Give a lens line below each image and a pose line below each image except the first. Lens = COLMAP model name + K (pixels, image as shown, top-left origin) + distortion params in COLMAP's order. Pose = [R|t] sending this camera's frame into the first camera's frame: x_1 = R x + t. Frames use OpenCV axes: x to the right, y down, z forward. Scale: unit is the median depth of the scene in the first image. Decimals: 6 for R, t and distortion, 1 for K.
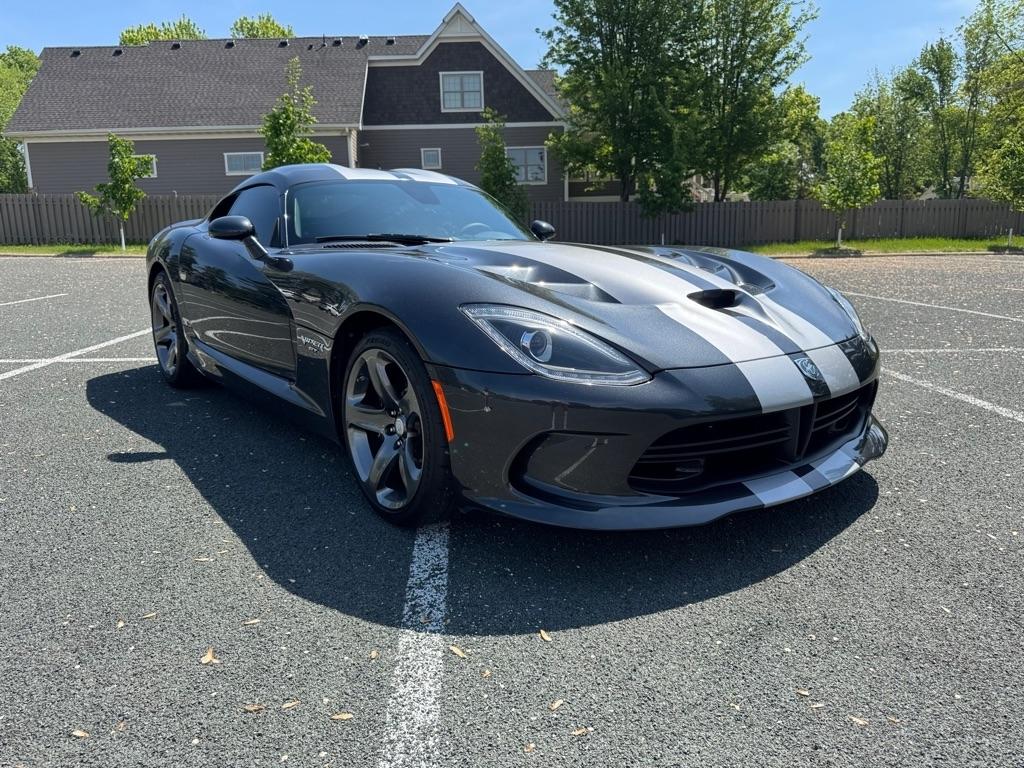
lens RADIAL K [[739.2, 0, 507.5], [0, 739.2, 382.5], [0, 0, 1]] dist [0.034333, -0.058816]
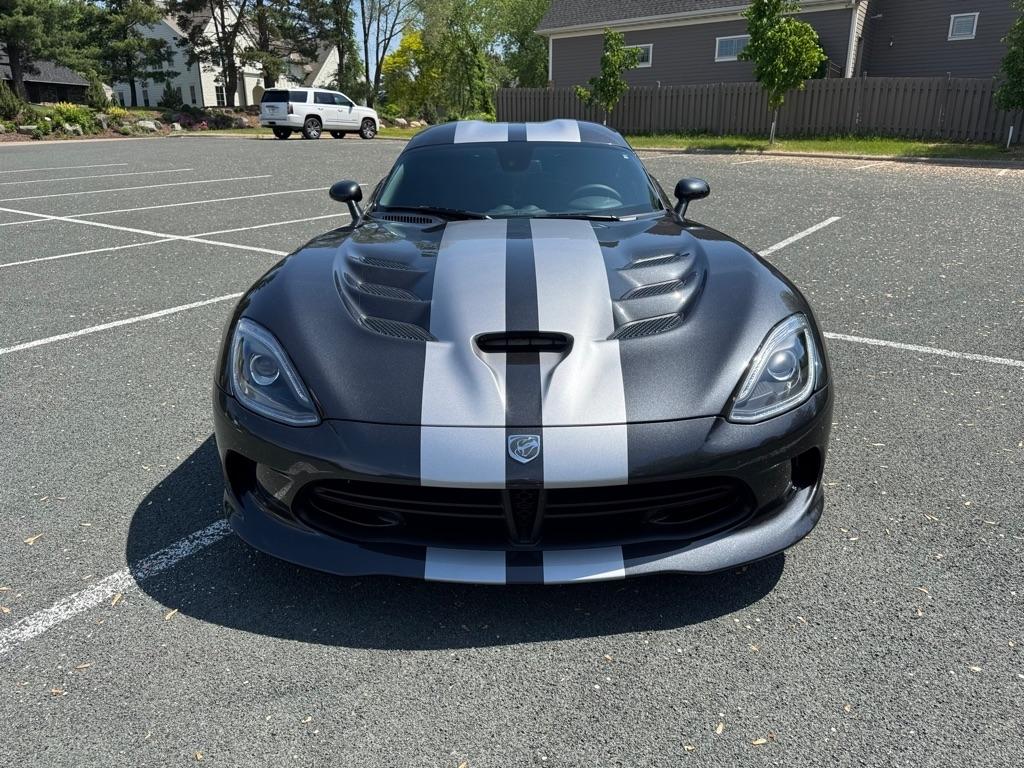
lens RADIAL K [[736.1, 0, 516.6], [0, 736.1, 385.5], [0, 0, 1]] dist [0.020289, -0.020453]
pose [[0.788696, 0.213807, -0.576407, 0.060148], [-0.120589, 0.973166, 0.195976, -0.017810], [0.602841, -0.085057, 0.793315, 0.021905]]
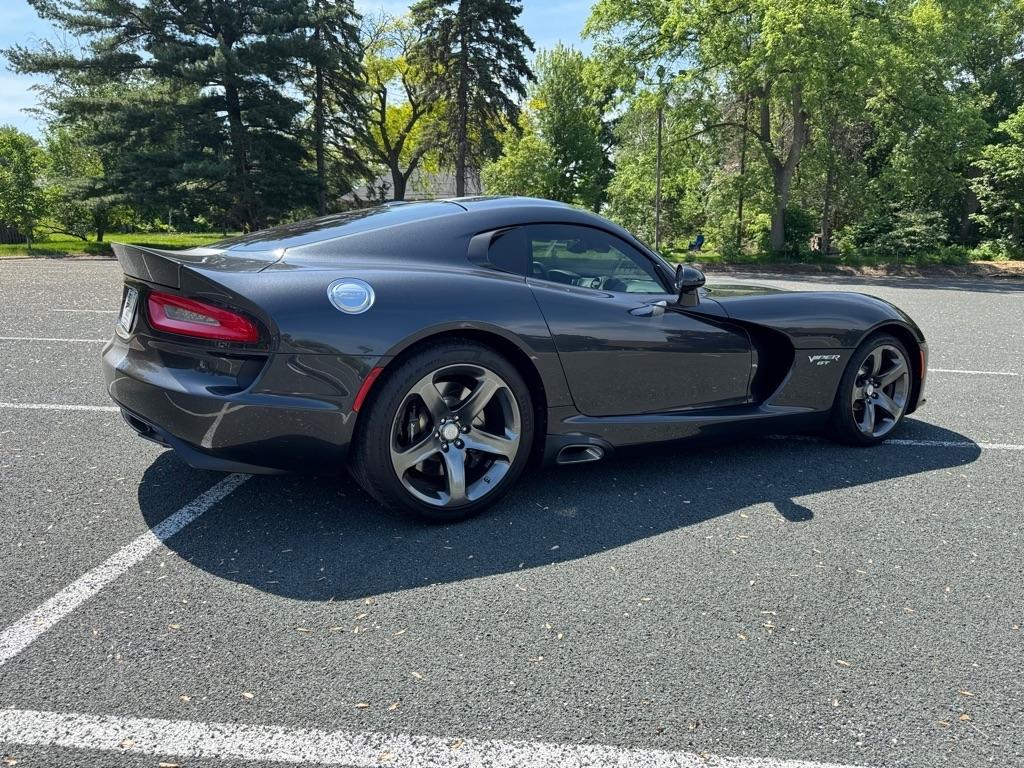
lens RADIAL K [[736.1, 0, 516.6], [0, 736.1, 385.5], [0, 0, 1]] dist [0.020289, -0.020453]
pose [[0.137946, -0.168161, 0.976060, -0.148098], [0.169047, 0.975018, 0.144091, -0.027144], [-0.975907, 0.145123, 0.162927, 0.121308]]
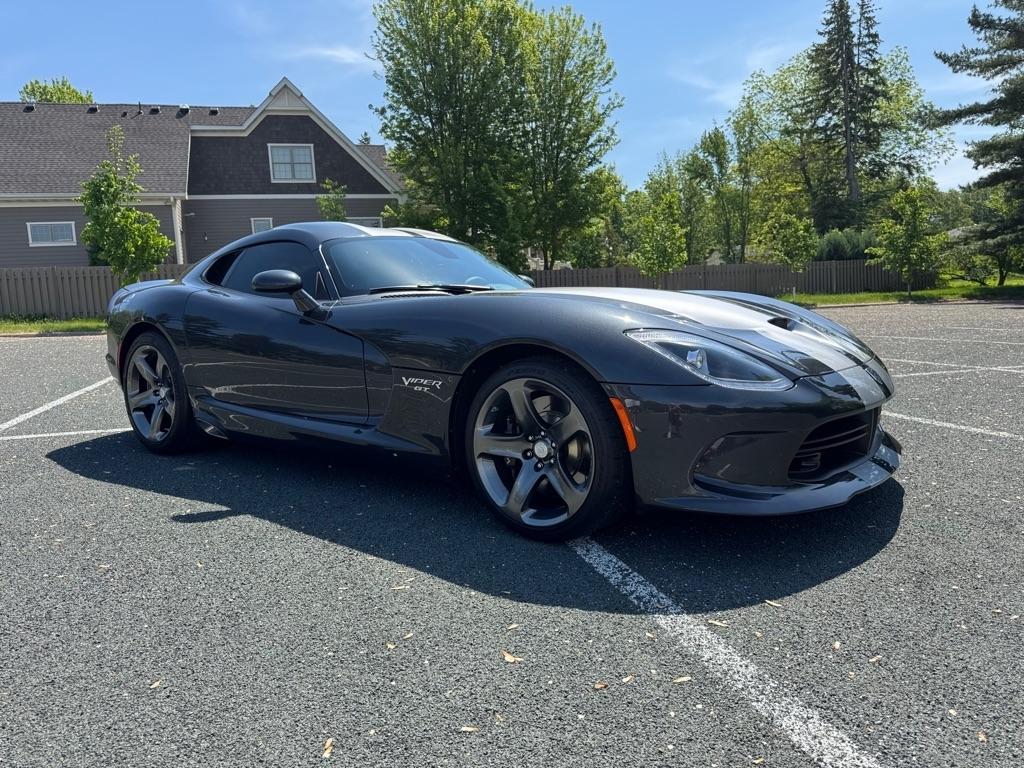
lens RADIAL K [[736.1, 0, 516.6], [0, 736.1, 385.5], [0, 0, 1]] dist [0.020289, -0.020453]
pose [[0.968433, -0.051132, 0.243975, -0.031909], [0.071975, 0.994407, -0.077292, 0.003396], [-0.238659, 0.092412, 0.966697, -0.002787]]
